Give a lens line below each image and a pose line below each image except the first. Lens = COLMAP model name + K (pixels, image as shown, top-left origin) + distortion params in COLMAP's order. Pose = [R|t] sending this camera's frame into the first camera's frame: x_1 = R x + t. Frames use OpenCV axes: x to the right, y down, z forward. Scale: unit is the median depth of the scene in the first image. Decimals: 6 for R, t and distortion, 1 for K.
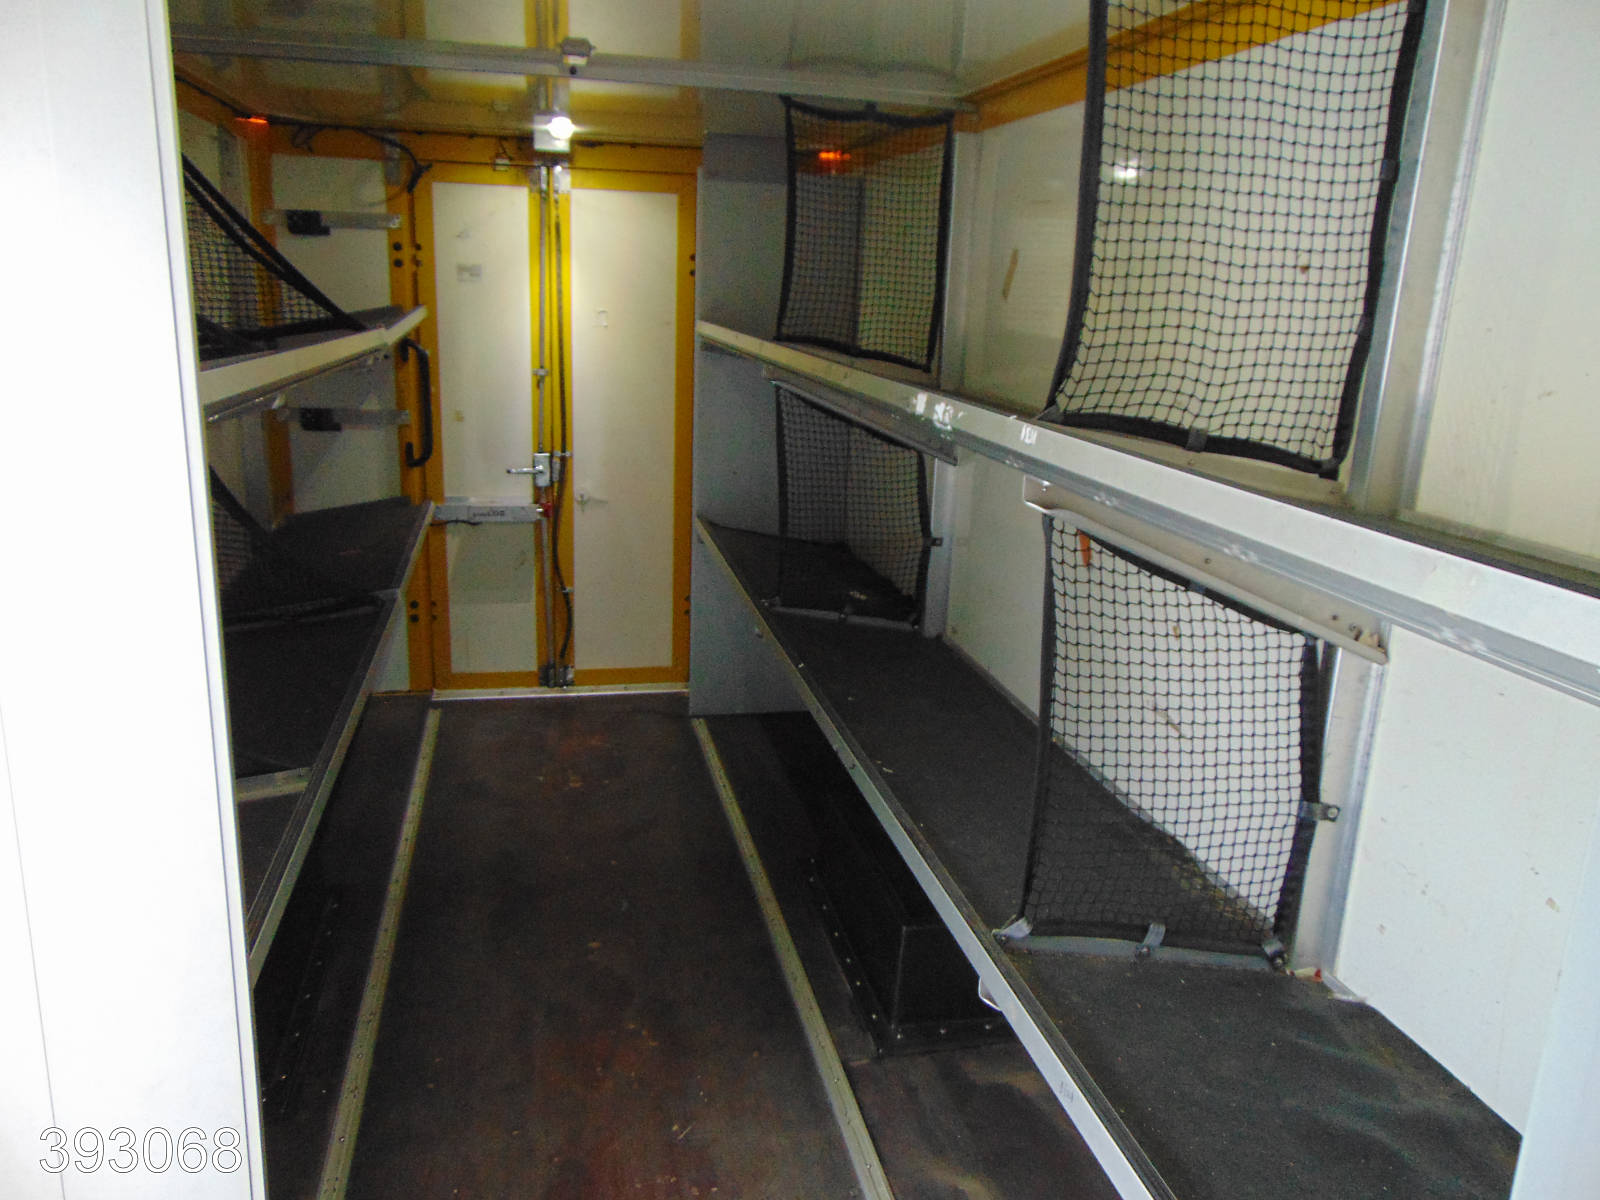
lens RADIAL K [[1206.0, 0, 800.3], [0, 1206.0, 602.8], [0, 0, 1]] dist [0.009033, 0.001492]
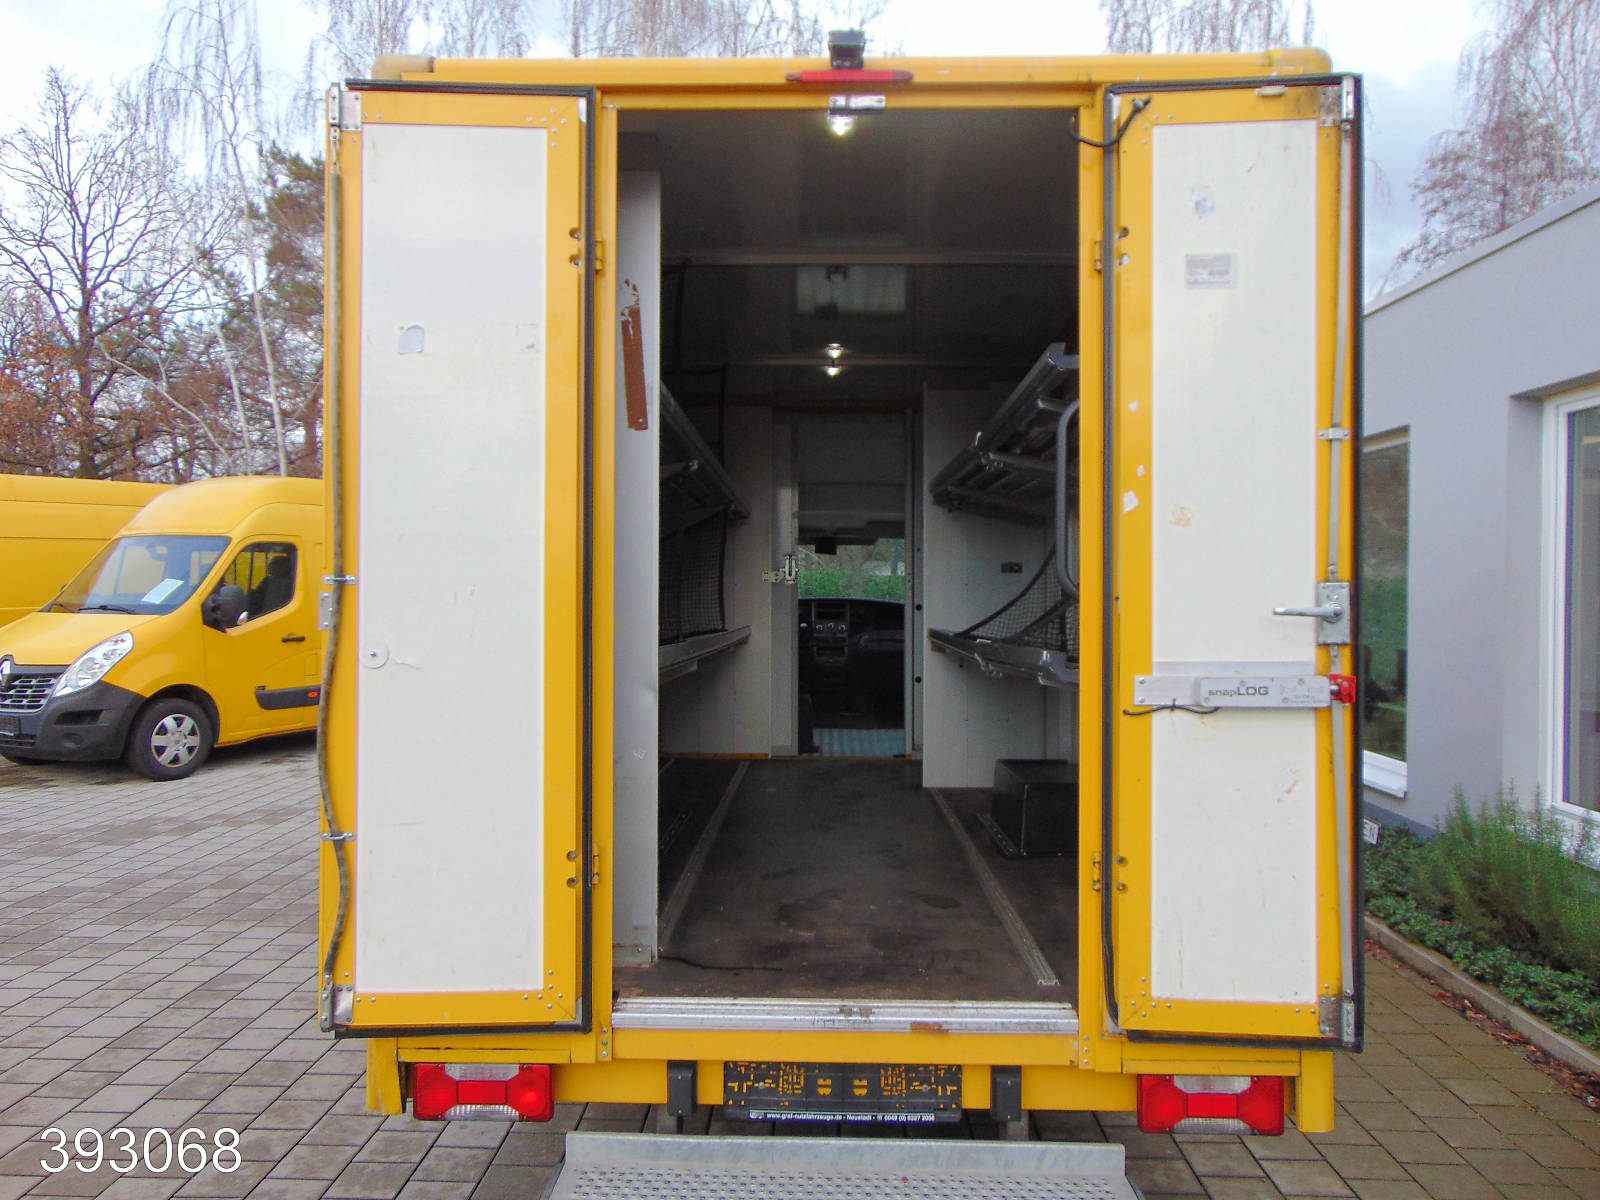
lens RADIAL K [[1206.0, 0, 800.4], [0, 1206.0, 596.6], [0, 0, 1]] dist [0.009033, 0.001492]
pose [[0.972406, -0.032323, -0.231045, -0.322136], [-0.029841, 0.964987, -0.260594, 0.032147], [0.231379, 0.260297, 0.937395, 0.435340]]
